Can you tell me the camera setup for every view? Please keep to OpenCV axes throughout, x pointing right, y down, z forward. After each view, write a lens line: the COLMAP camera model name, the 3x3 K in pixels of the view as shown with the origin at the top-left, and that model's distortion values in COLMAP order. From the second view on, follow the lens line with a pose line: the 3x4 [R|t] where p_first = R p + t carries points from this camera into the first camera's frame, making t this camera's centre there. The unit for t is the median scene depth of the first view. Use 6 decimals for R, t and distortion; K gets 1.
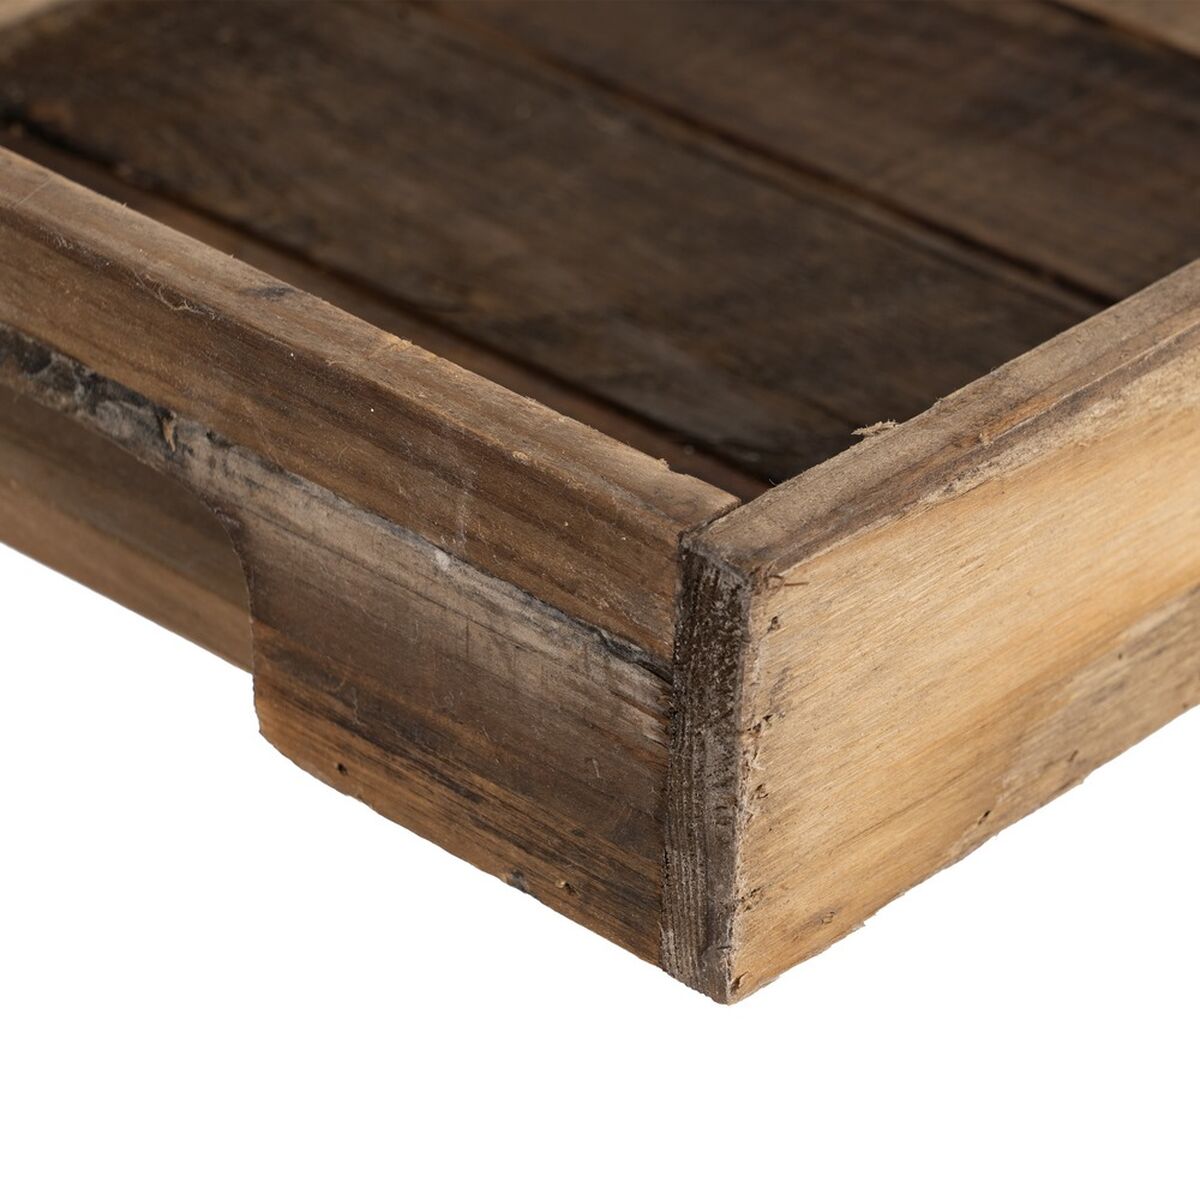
lens RADIAL K [[4917.0, 0, 600.0], [0, 4917.0, 600.0], [0, 0, 1]] dist [-0.047489, 1.548756]
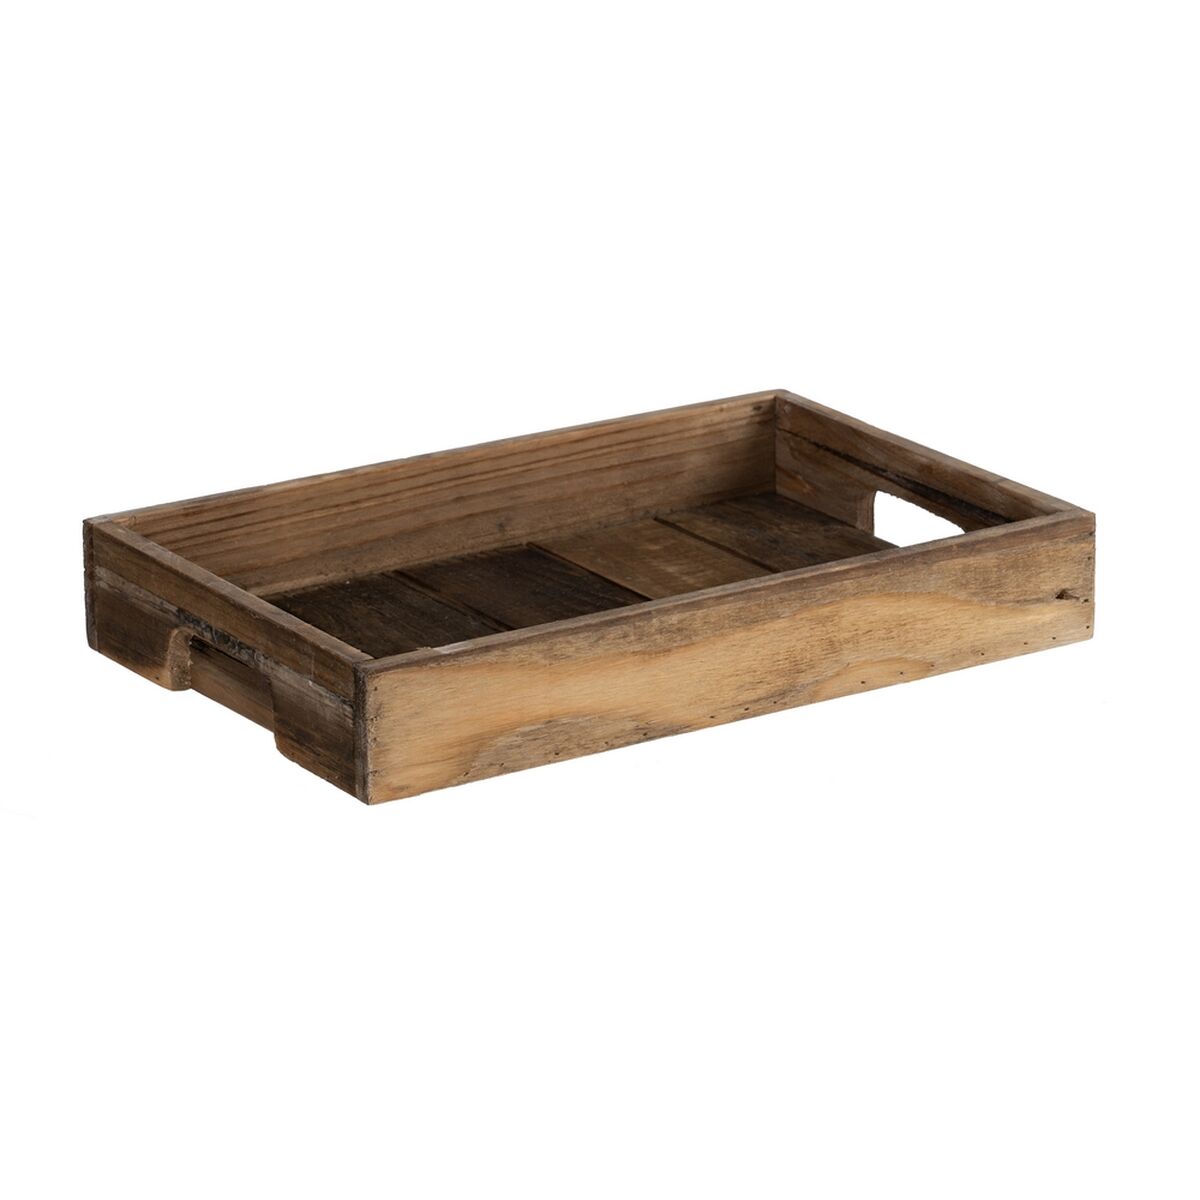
lens RADIAL K [[4917.0, 0, 600.0], [0, 4917.0, 600.0], [0, 0, 1]] dist [-0.047489, 1.548756]
pose [[0.962480, 0.035998, -0.268953, 1.114856], [-0.101399, 0.967072, -0.233430, 0.736612], [0.251694, 0.251943, 0.934438, -2.273017]]
